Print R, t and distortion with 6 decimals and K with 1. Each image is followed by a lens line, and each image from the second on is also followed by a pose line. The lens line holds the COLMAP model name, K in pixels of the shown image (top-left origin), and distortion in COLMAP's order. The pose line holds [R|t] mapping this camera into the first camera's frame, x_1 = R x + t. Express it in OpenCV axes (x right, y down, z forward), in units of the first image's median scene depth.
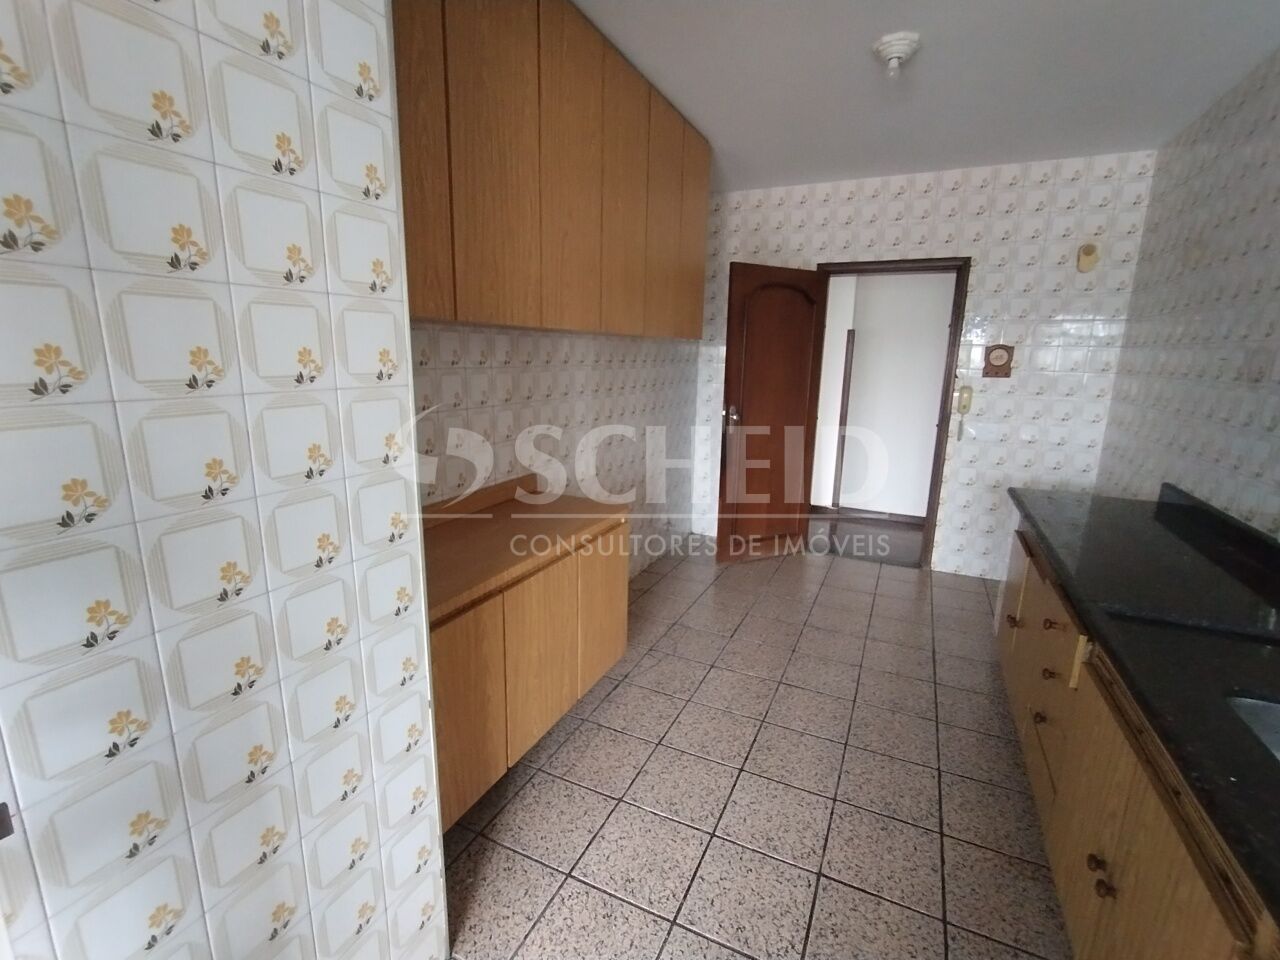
lens RADIAL K [[584.1, 0, 642.5], [0, 584.1, 477.8], [0, 0, 1]] dist [-0.002662, -0.000597]
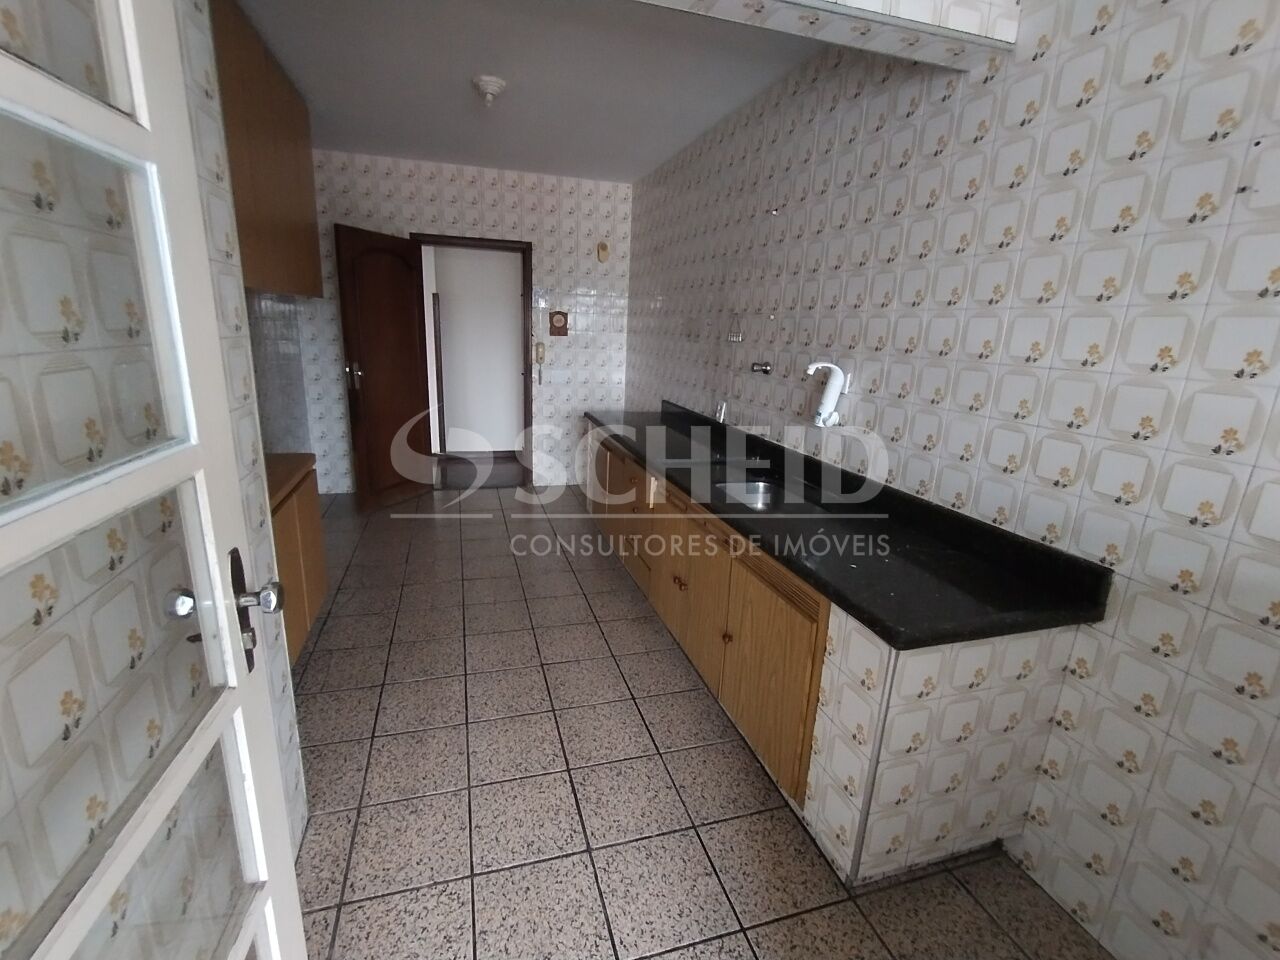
lens RADIAL K [[584.1, 0, 635.5], [0, 584.1, 480.0], [0, 0, 1]] dist [-0.002662, -0.000597]
pose [[0.743035, -0.160802, 0.649647, -0.199874], [0.115726, 0.986954, 0.111931, 0.027946], [-0.659171, -0.007988, 0.751951, -0.142767]]
